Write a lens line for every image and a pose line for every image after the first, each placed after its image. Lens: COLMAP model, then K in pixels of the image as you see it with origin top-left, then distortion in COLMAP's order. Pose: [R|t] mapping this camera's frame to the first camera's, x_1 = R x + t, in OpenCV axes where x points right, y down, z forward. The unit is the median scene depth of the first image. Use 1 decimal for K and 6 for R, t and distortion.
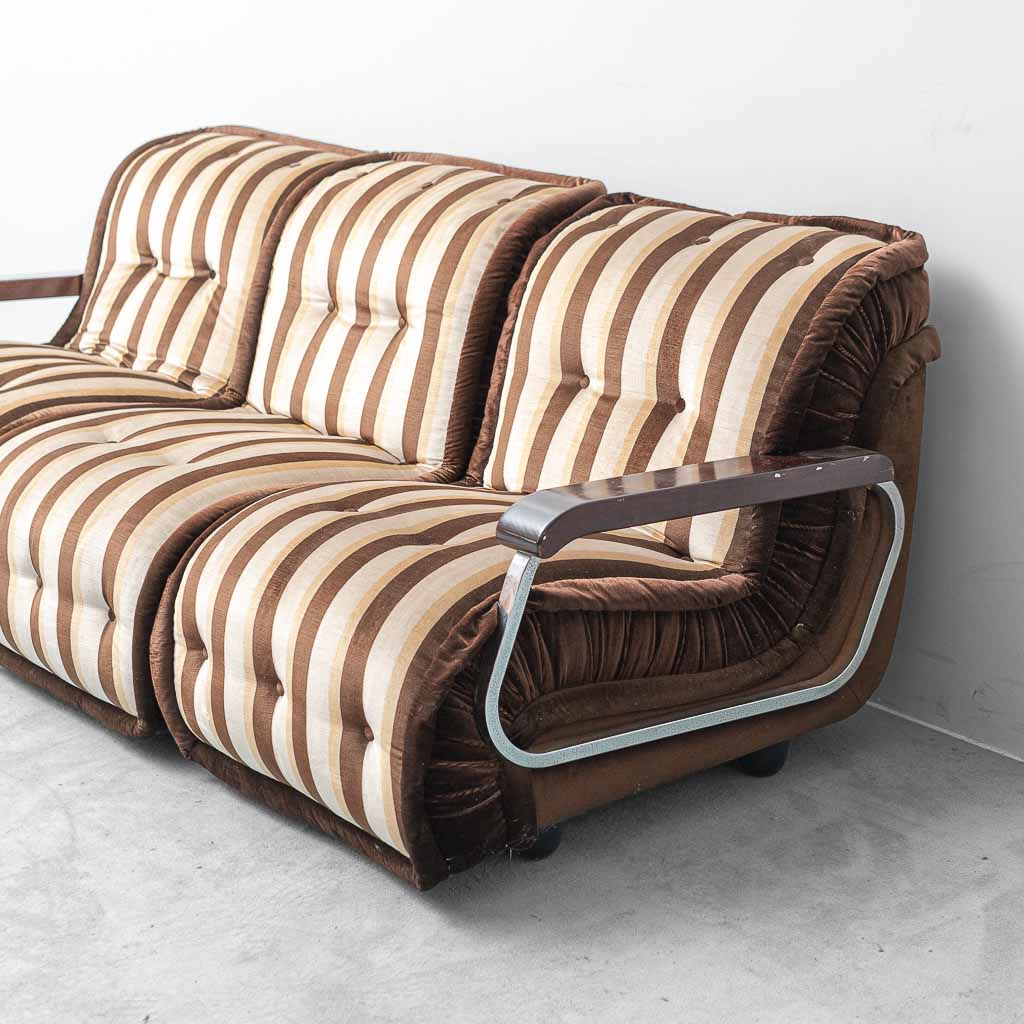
lens RADIAL K [[1967.9, 0, 512.0], [0, 1967.9, 512.0], [0, 0, 1]] dist [-0.016815, 4.043894]
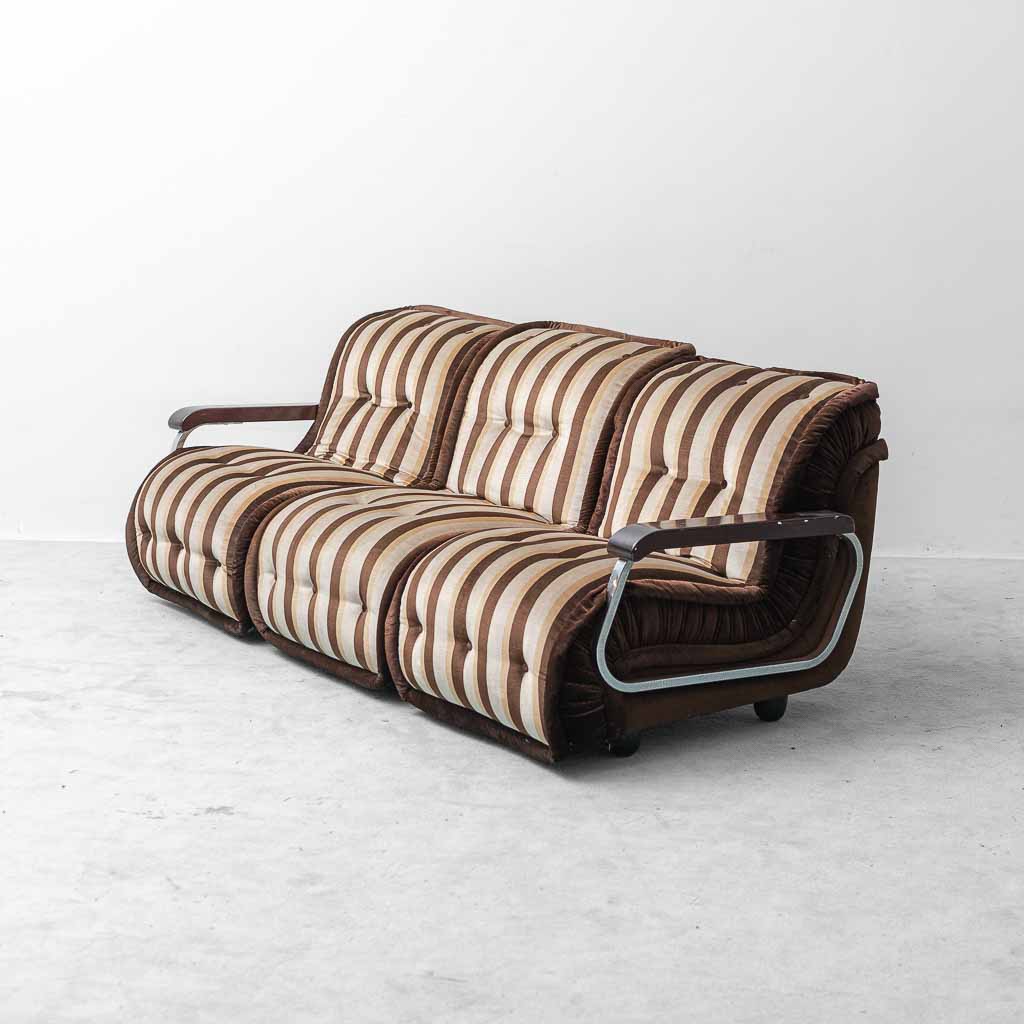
lens RADIAL K [[1967.9, 0, 512.0], [0, 1967.9, 512.0], [0, 0, 1]] dist [-0.016815, 4.043894]
pose [[0.998035, 0.034913, -0.052033, -0.002200], [-0.039401, 0.995351, -0.087887, 0.118806], [0.048723, 0.089765, 0.994771, -0.609325]]
